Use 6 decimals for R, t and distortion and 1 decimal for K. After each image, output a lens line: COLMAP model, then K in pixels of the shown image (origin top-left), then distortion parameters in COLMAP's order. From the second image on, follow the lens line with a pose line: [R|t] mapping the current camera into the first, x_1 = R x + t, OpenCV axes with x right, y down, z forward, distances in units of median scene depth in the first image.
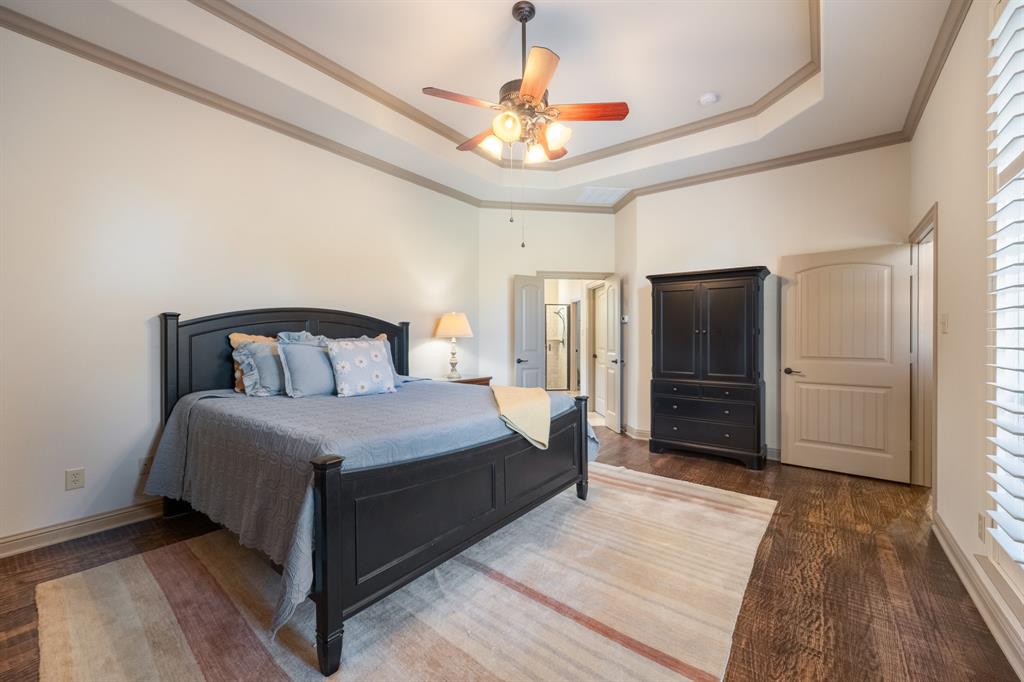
lens RADIAL K [[411.5, 0, 512.0], [0, 411.5, 341.0], [0, 0, 1]] dist [0.000185, 0.000111]
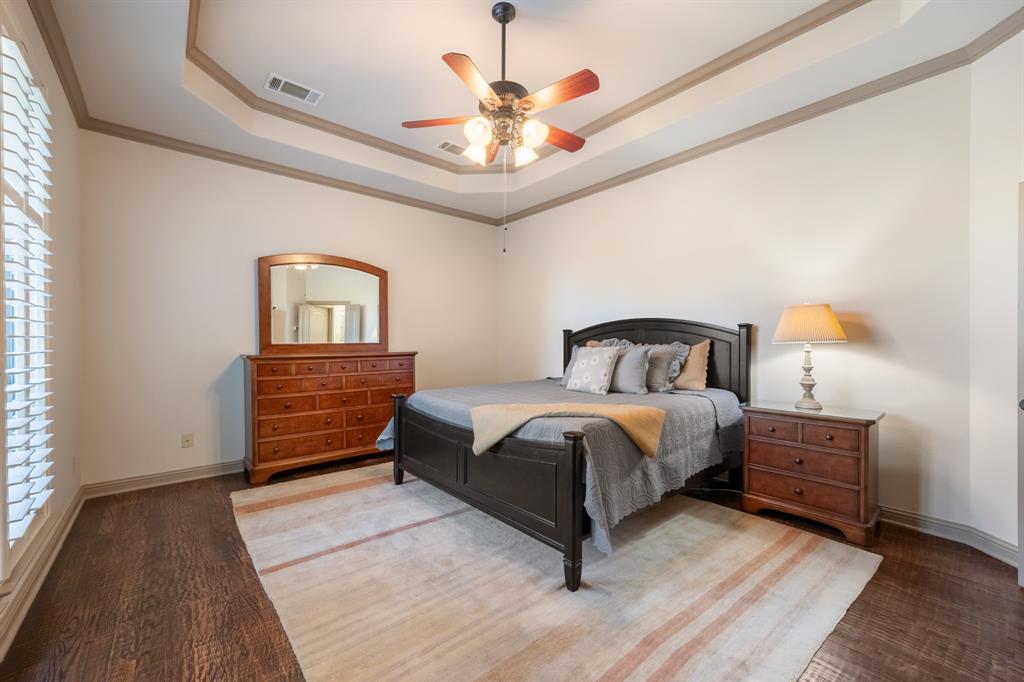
lens RADIAL K [[411.5, 0, 512.0], [0, 411.5, 341.0], [0, 0, 1]] dist [0.000185, 0.000111]
pose [[-0.219910, -0.009765, -0.975471, 0.990774], [-0.011618, 0.999905, -0.007391, -0.004242], [0.975451, 0.009707, -0.220002, 1.242721]]
